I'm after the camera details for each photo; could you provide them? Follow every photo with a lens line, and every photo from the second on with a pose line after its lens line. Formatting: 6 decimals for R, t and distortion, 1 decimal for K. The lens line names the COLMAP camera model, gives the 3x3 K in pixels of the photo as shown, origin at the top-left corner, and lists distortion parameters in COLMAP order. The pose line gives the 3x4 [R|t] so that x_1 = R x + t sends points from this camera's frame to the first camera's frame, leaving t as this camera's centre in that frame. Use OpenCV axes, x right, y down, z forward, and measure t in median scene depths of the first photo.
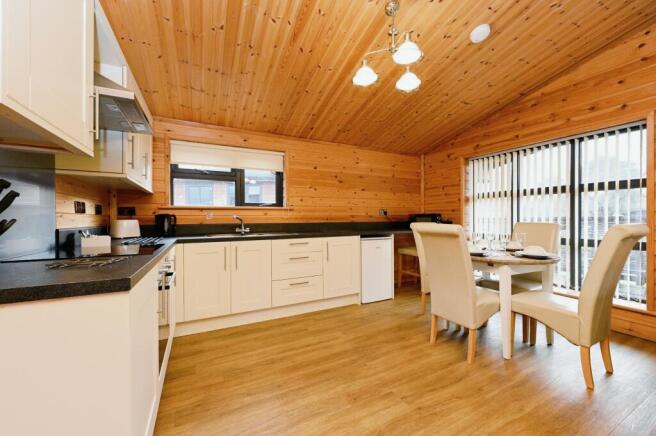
lens RADIAL K [[265.8, 0, 333.7], [0, 265.8, 219.7], [0, 0, 1]] dist [0.011897, -0.000206]
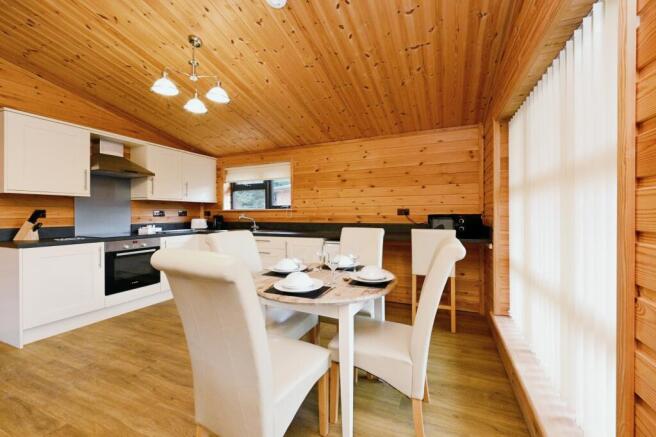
lens RADIAL K [[258.9, 0, 326.2], [0, 258.9, 215.2], [0, 0, 1]] dist [-0.017878, -0.000217]
pose [[0.646806, 0.000366, -0.762654, 0.802961], [-0.008114, 0.999947, -0.006401, -0.013766], [0.762611, 0.010328, 0.646775, 0.410266]]
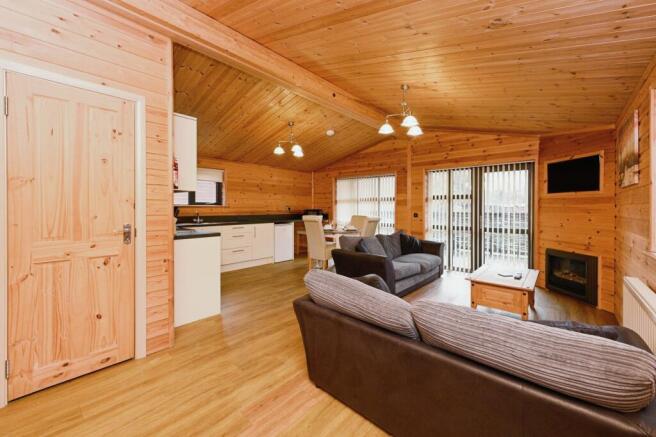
lens RADIAL K [[258.9, 0, 340.7], [0, 258.9, 211.0], [0, 0, 1]] dist [-0.017878, -0.000217]
pose [[0.928198, 0.004479, 0.372059, -0.117151], [-0.005178, 0.999986, 0.000879, -0.020486], [-0.372050, -0.002742, 0.928209, -0.680631]]
